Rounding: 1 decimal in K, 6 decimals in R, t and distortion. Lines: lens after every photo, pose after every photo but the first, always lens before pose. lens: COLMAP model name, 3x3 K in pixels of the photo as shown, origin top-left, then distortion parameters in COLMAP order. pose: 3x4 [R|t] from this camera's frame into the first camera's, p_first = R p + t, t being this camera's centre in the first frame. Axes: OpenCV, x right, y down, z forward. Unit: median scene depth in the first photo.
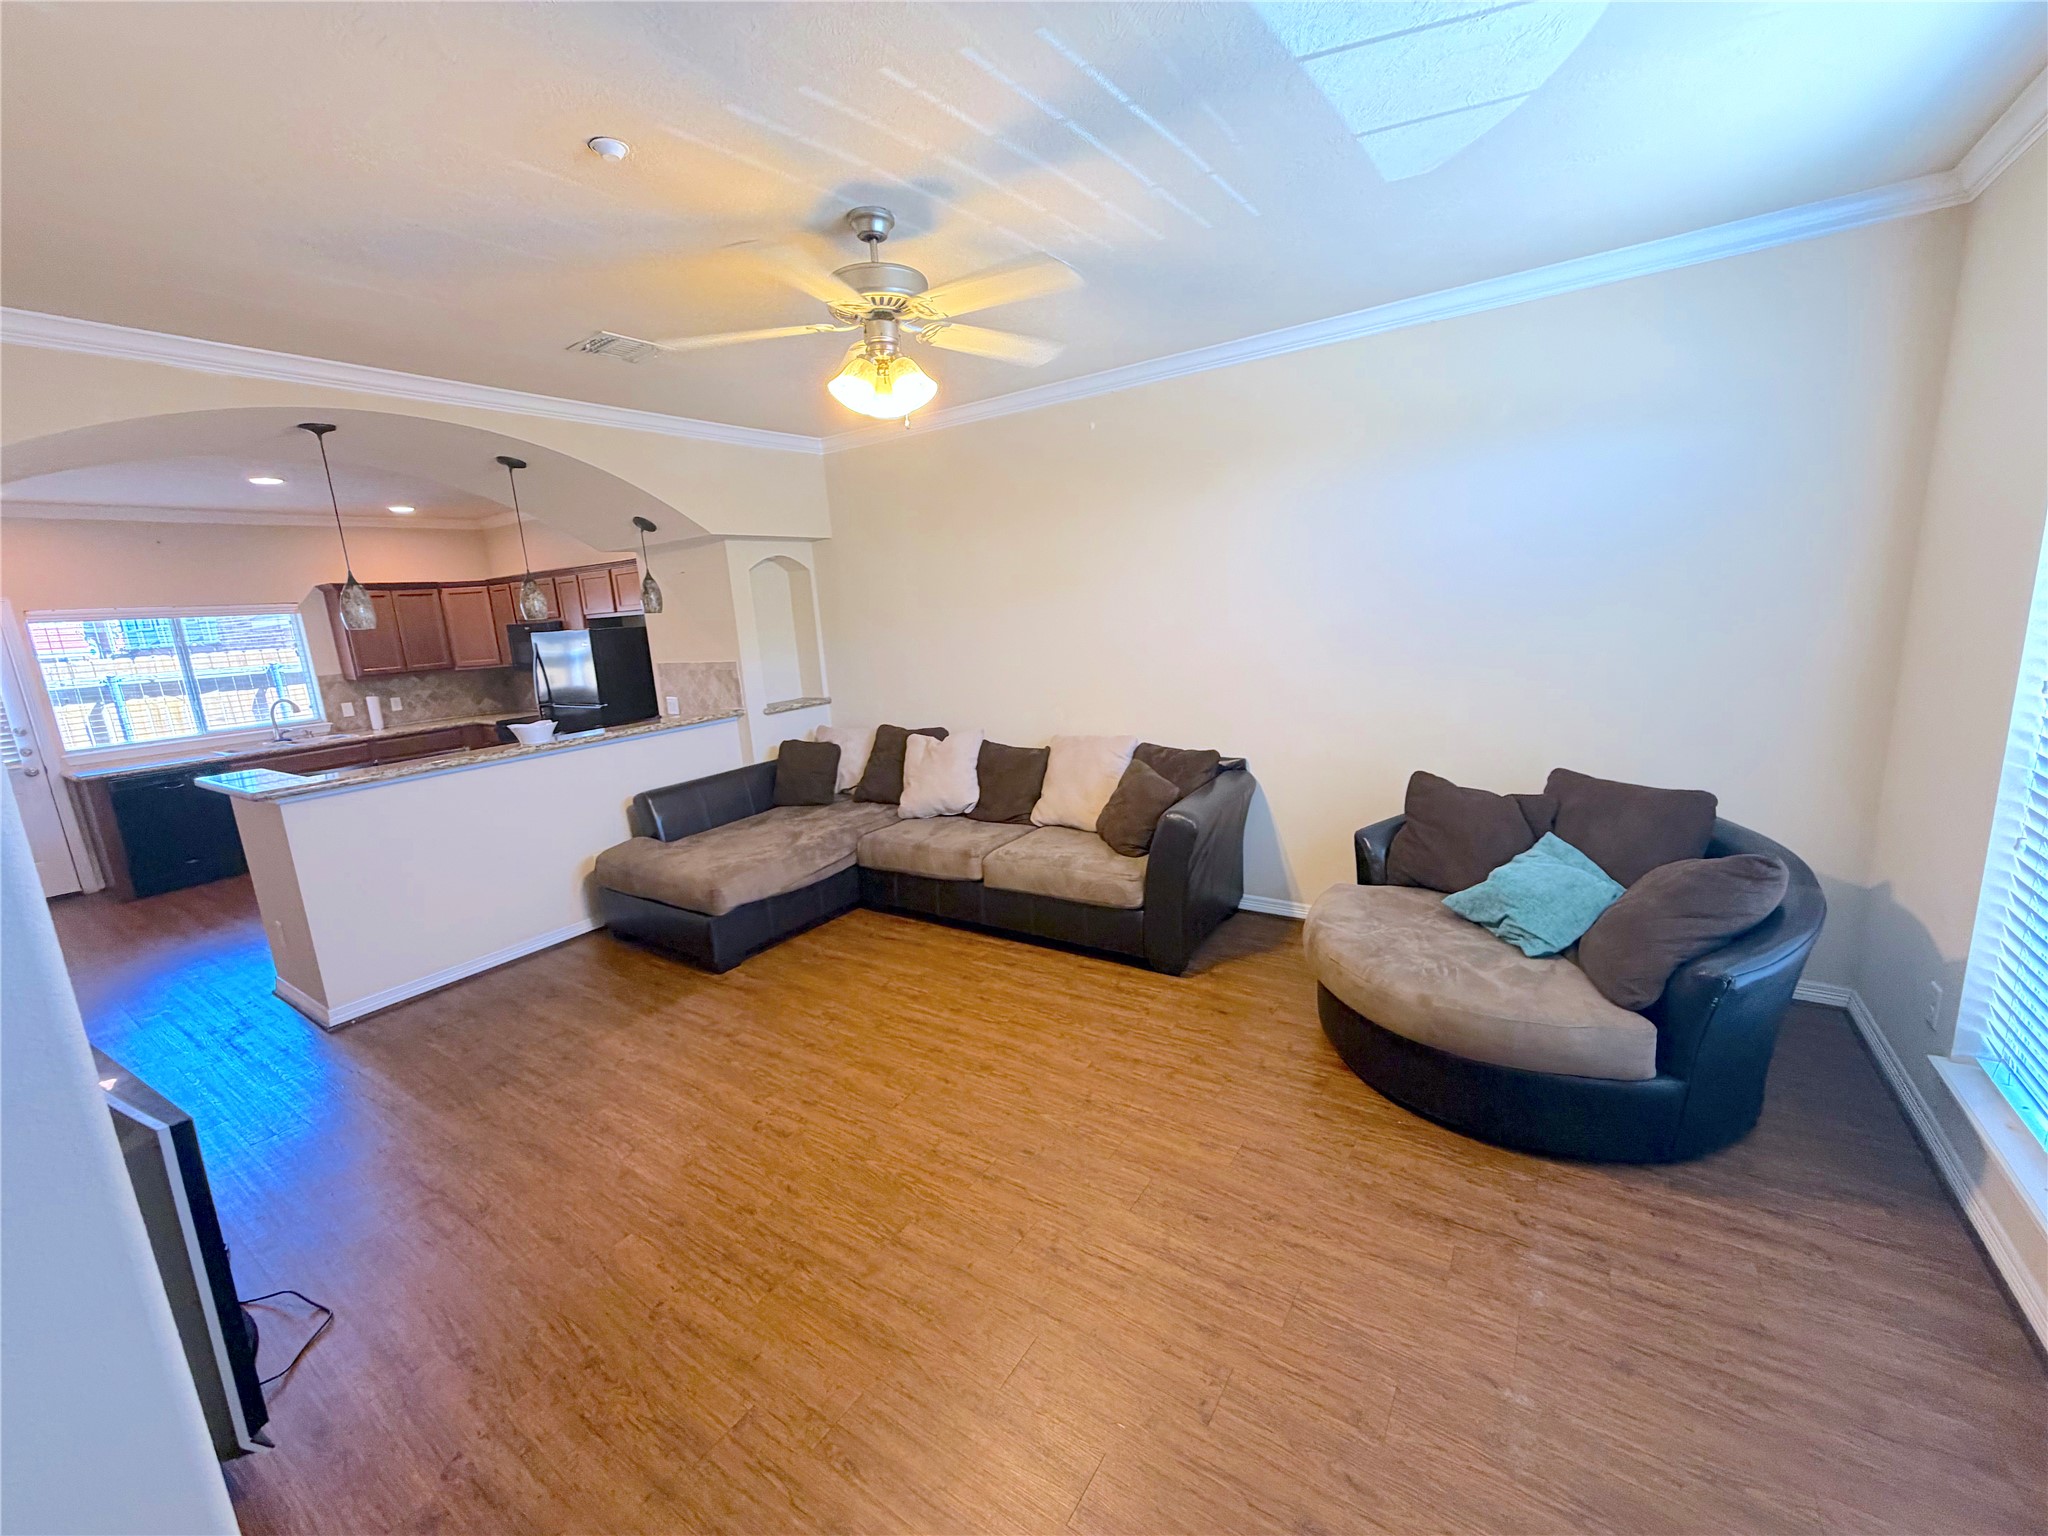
lens RADIAL K [[818.8, 0, 1024.0], [0, 818.8, 768.0], [0, 0, 1]] dist [-0.000745, -0.000003]
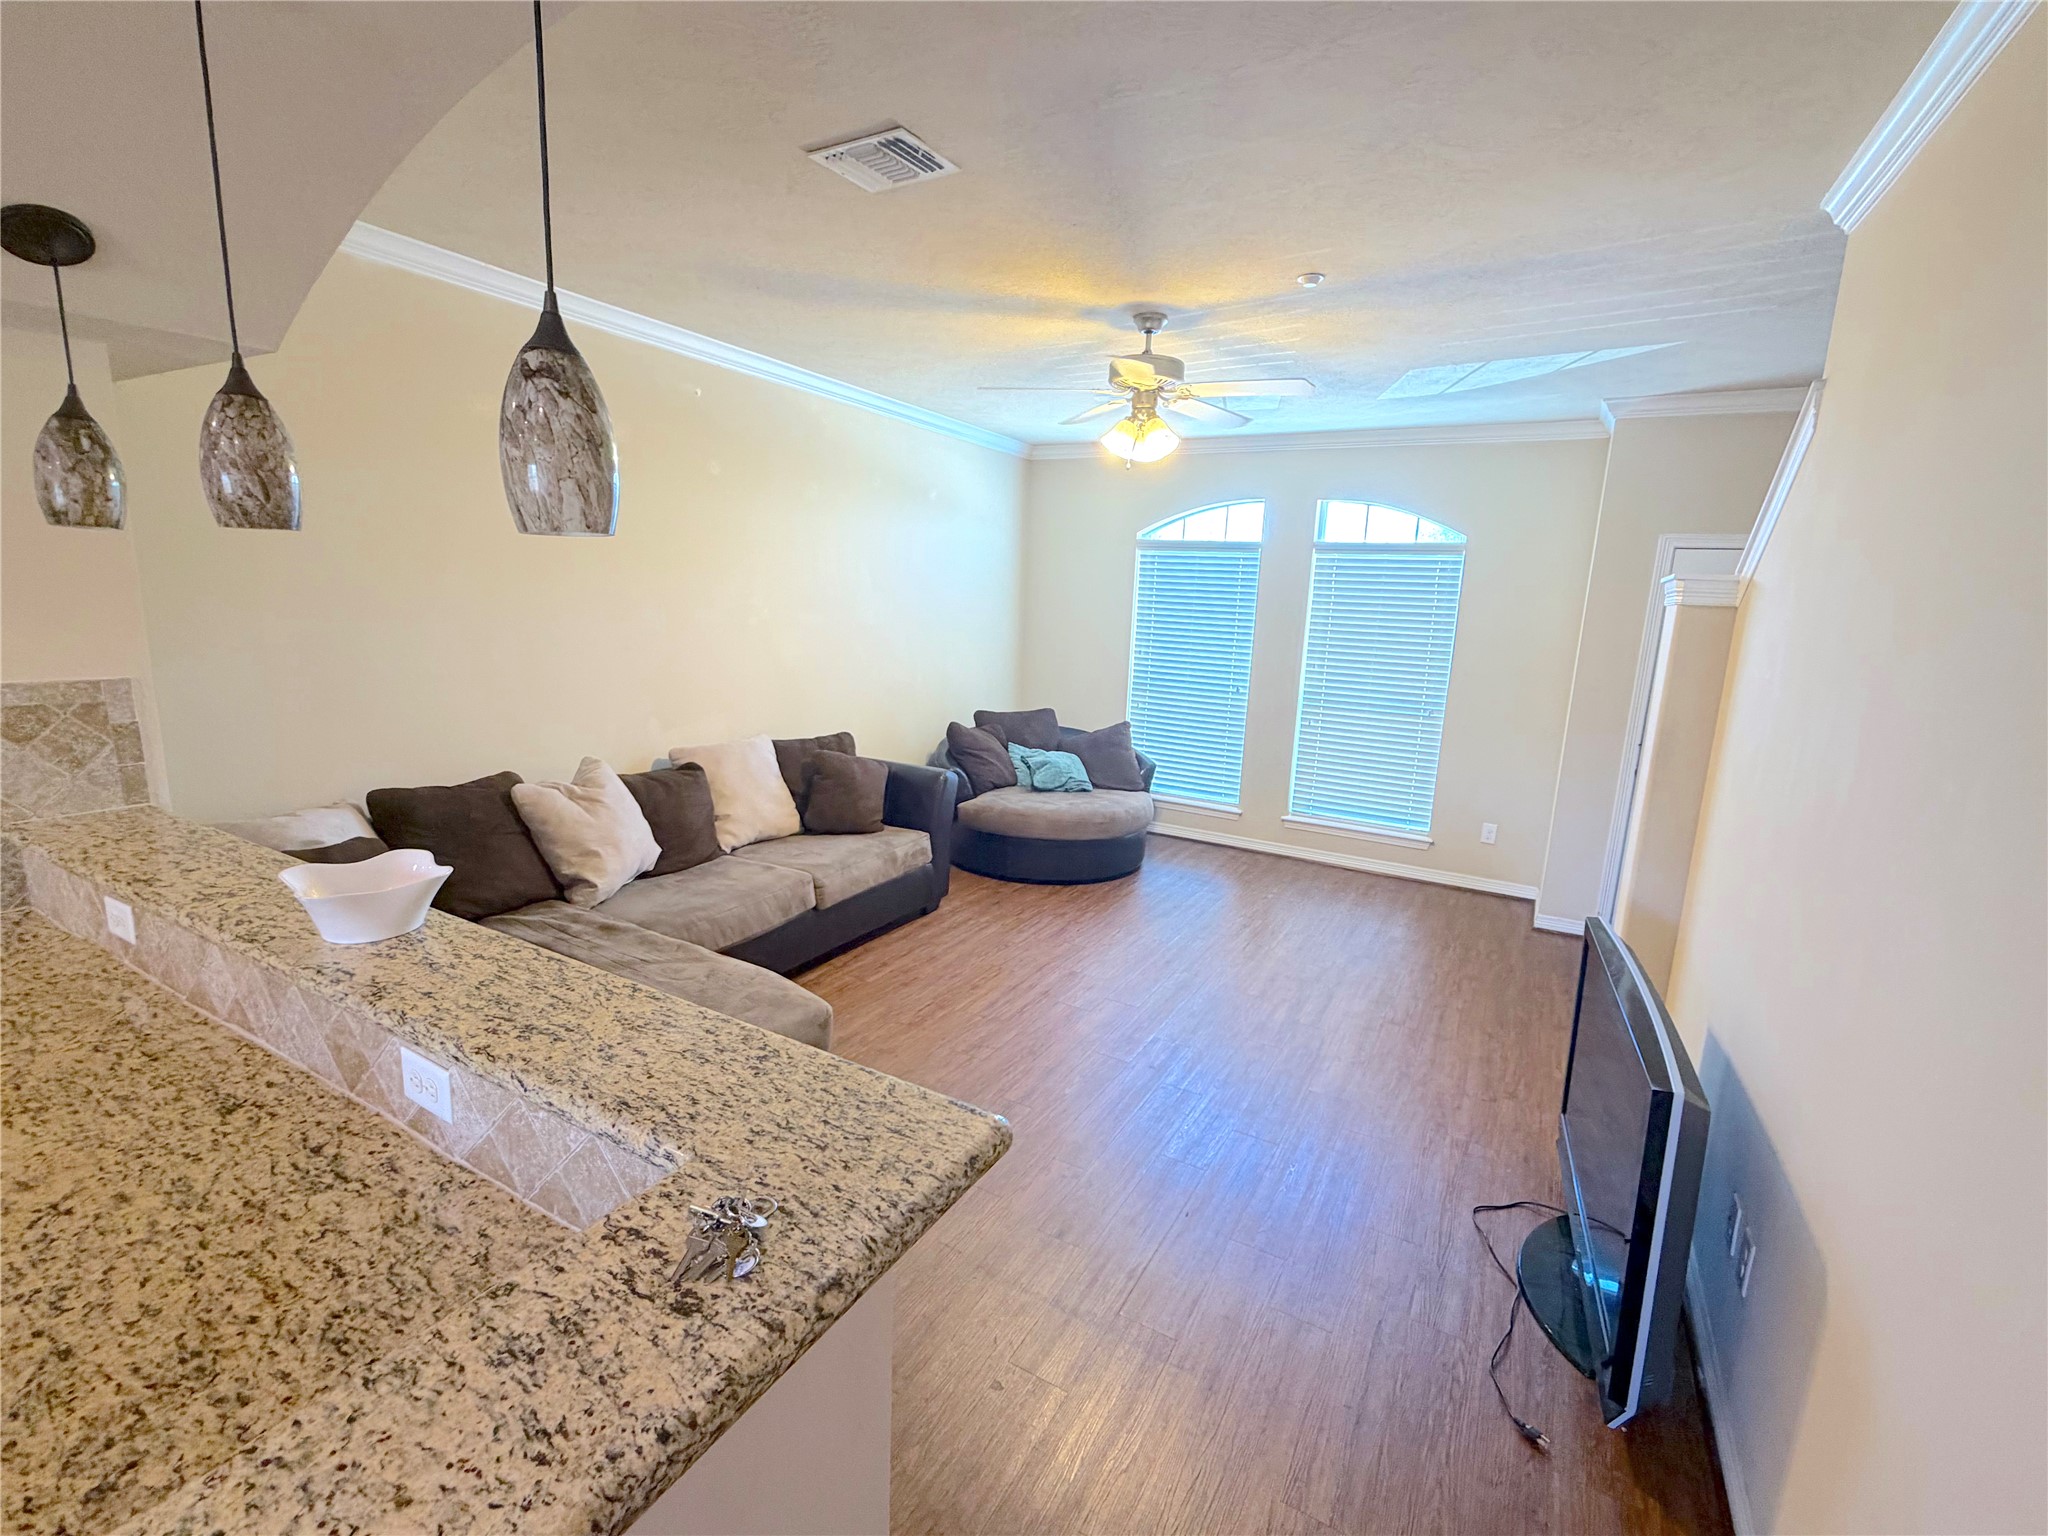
lens RADIAL K [[928.3, 0, 1024.0], [0, 928.3, 768.0], [0, 0, 1]] dist [0.038189, 0.000056]
pose [[-0.082988, -0.130915, 0.987914, -0.960959], [0.158811, 0.976927, 0.142800, -0.105057], [-0.983815, 0.168742, -0.060282, 0.762019]]
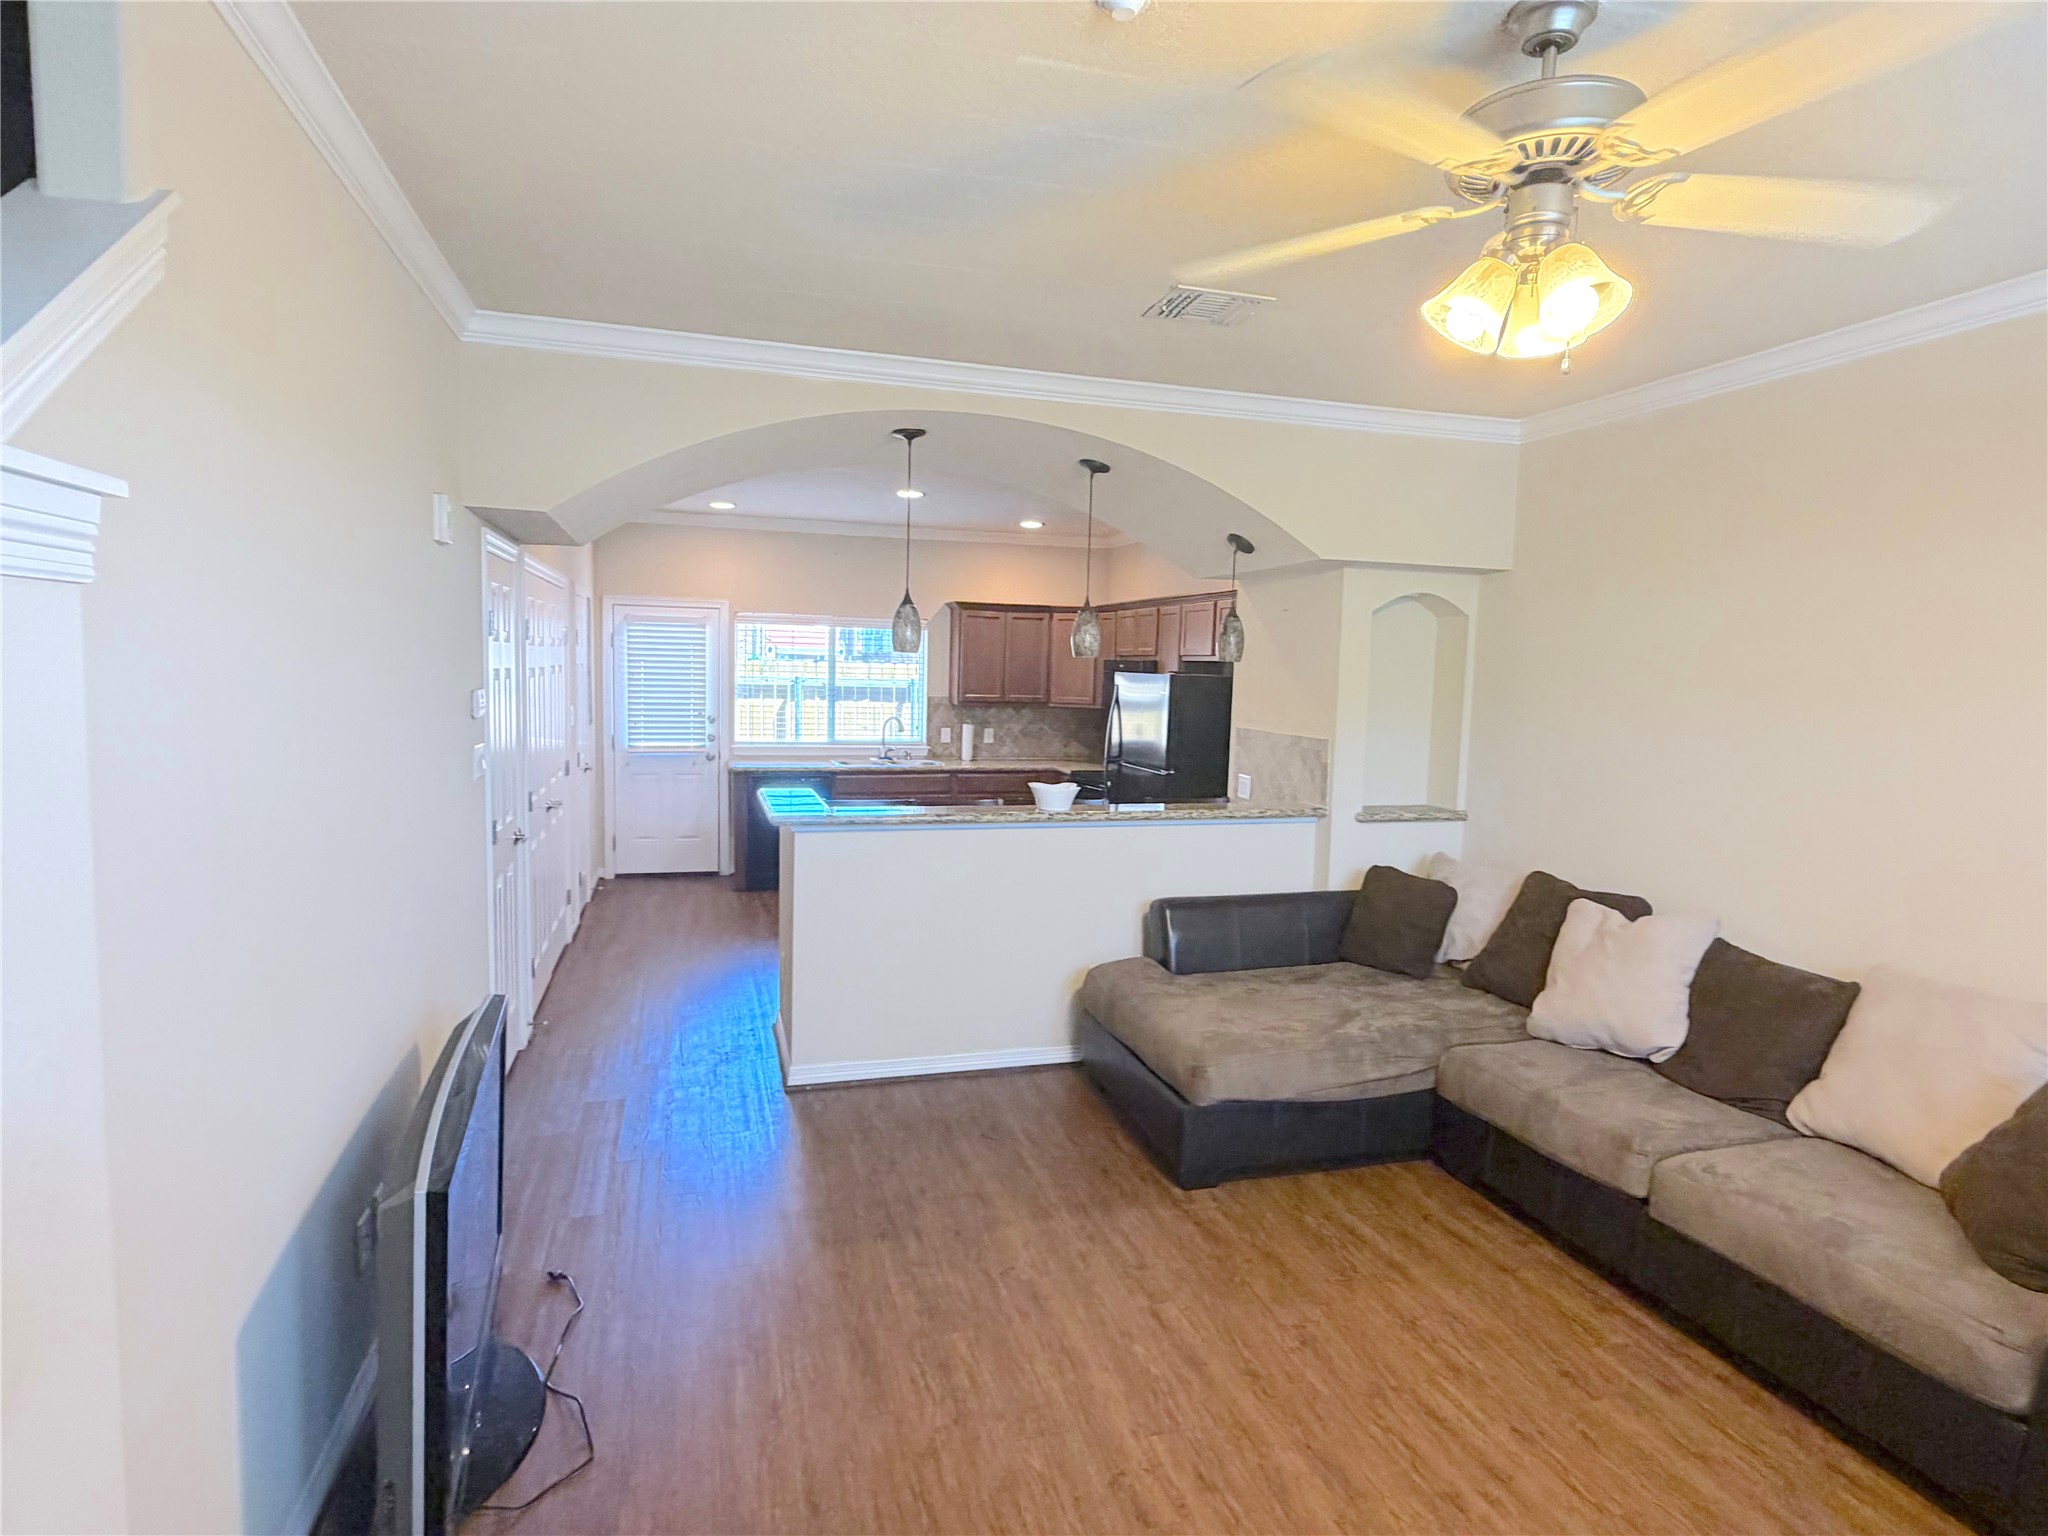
lens RADIAL K [[1104.2, 0, 1024.0], [0, 1104.2, 768.0], [0, 0, 1]] dist [-0.000469, 0.000153]
pose [[0.767495, 0.142703, -0.624970, 0.043946], [-0.201251, 0.979257, -0.023547, -0.038336], [0.608646, 0.143848, 0.780294, 0.139536]]
